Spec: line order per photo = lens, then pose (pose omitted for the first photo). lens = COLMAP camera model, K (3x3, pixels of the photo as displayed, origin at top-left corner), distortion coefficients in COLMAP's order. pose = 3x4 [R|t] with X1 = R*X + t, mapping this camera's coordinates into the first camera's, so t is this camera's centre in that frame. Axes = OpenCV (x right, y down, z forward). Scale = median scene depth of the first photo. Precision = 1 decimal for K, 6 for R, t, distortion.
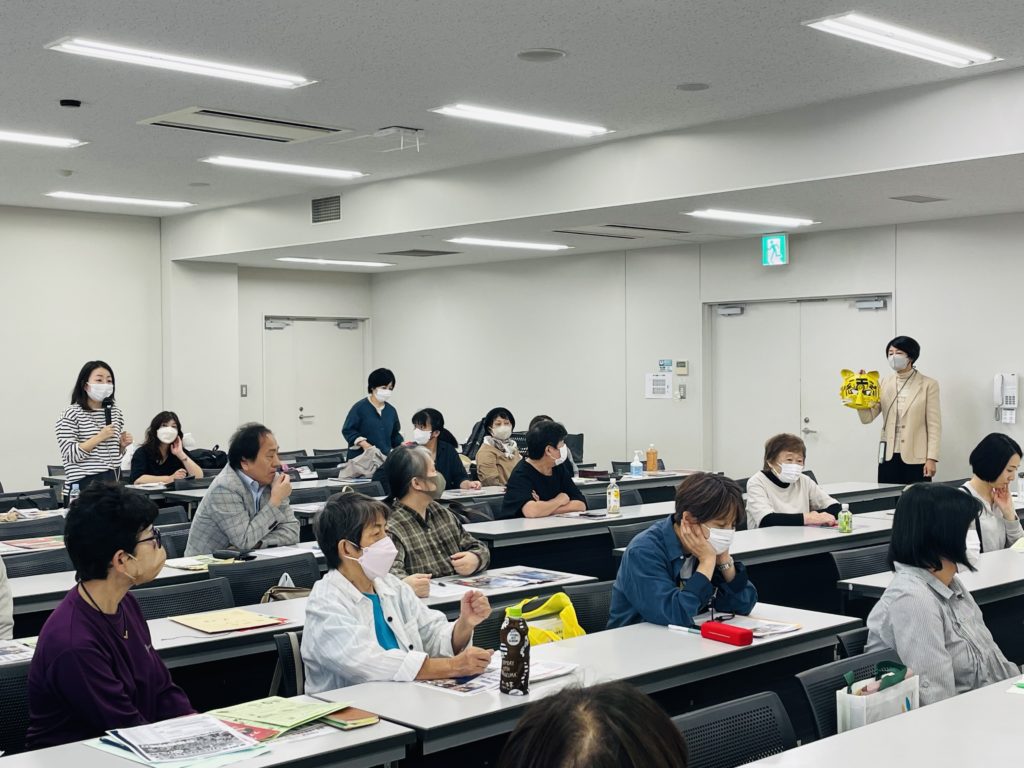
lens RADIAL K [[1338.1, 0, 512.8], [0, 1338.1, 380.4], [0, 0, 1]] dist [0.132351, 0.000000]
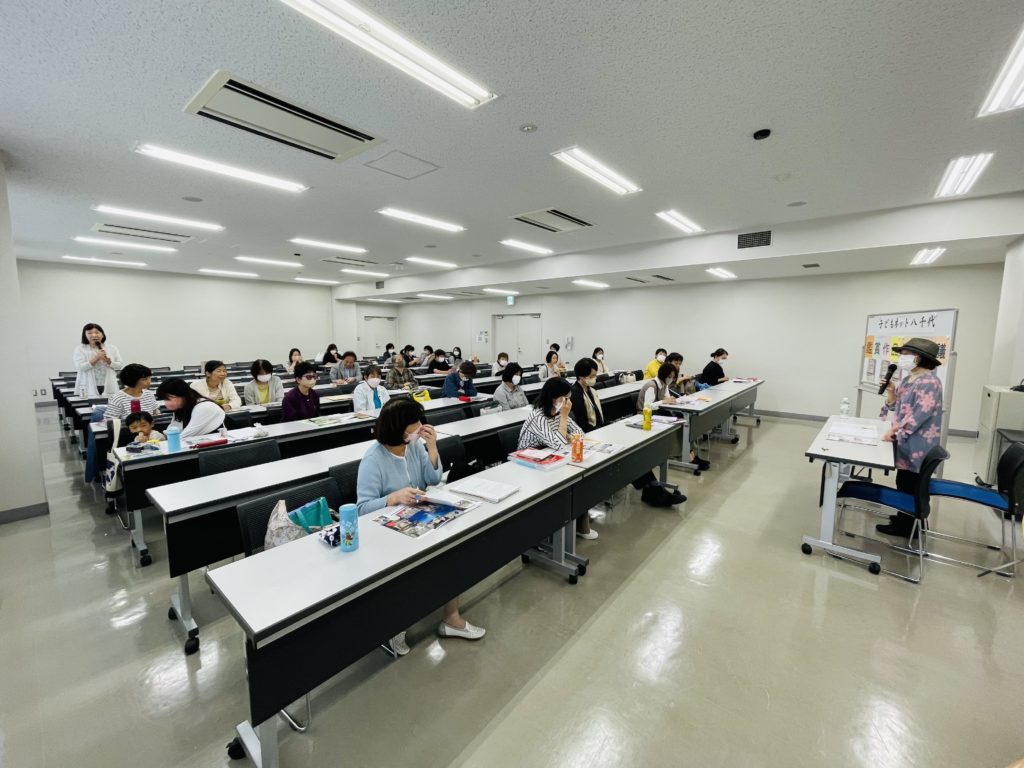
lens RADIAL K [[416.5, 0, 511.7], [0, 416.5, 386.7], [0, 0, 1]] dist [0.000499, 0.000000]
pose [[0.992242, -0.002893, 0.124286, 0.063009], [-0.011758, 0.993064, 0.116986, 0.000806], [-0.123763, -0.117540, 0.985326, -0.114199]]
